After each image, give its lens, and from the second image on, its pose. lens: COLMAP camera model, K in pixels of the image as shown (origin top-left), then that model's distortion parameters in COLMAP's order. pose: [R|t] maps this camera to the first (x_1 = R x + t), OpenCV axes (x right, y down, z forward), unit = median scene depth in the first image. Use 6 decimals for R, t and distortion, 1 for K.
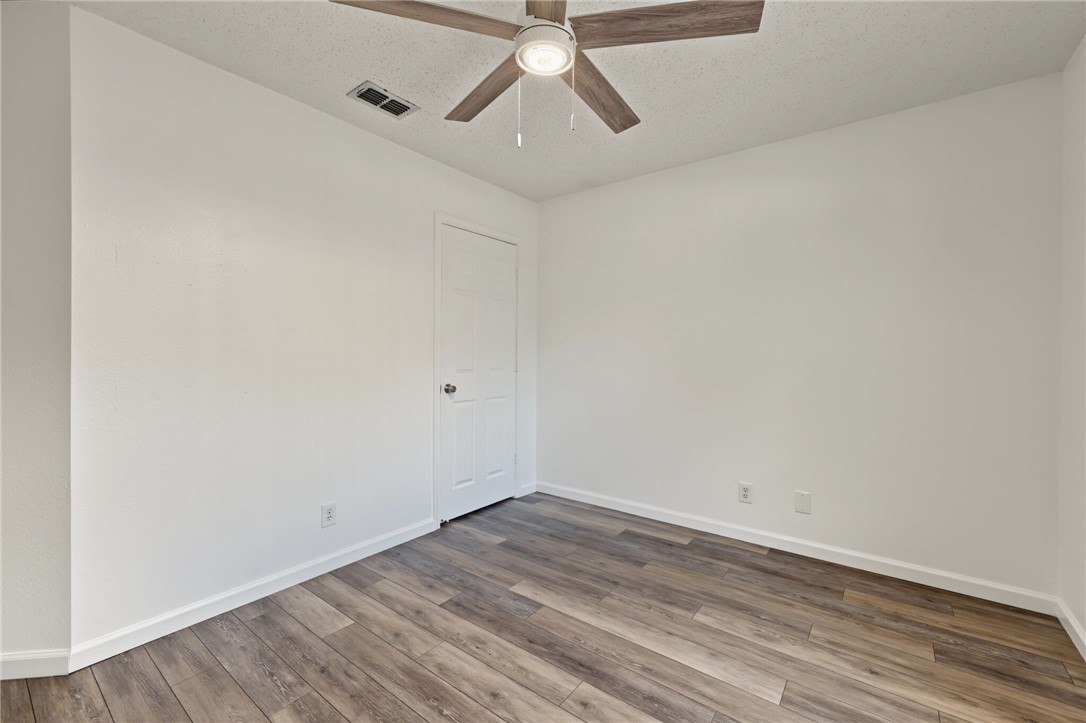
lens RADIAL K [[446.4, 0, 545.0], [0, 446.4, 359.9], [0, 0, 1]] dist [0.001860, 0.000342]
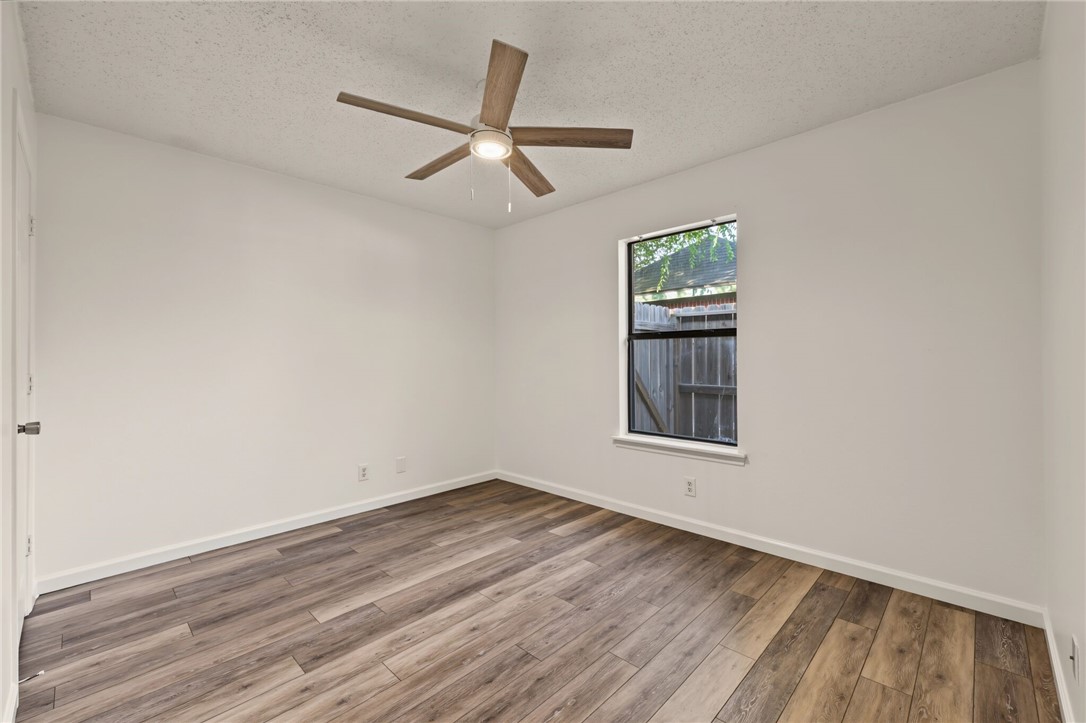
lens RADIAL K [[446.4, 0, 540.6], [0, 446.4, 364.5], [0, 0, 1]] dist [0.001860, 0.000342]
pose [[0.140292, -0.016178, 0.989978, -0.911858], [0.026489, 0.999570, 0.012581, -0.009177], [-0.989756, 0.024459, 0.140660, 0.421255]]
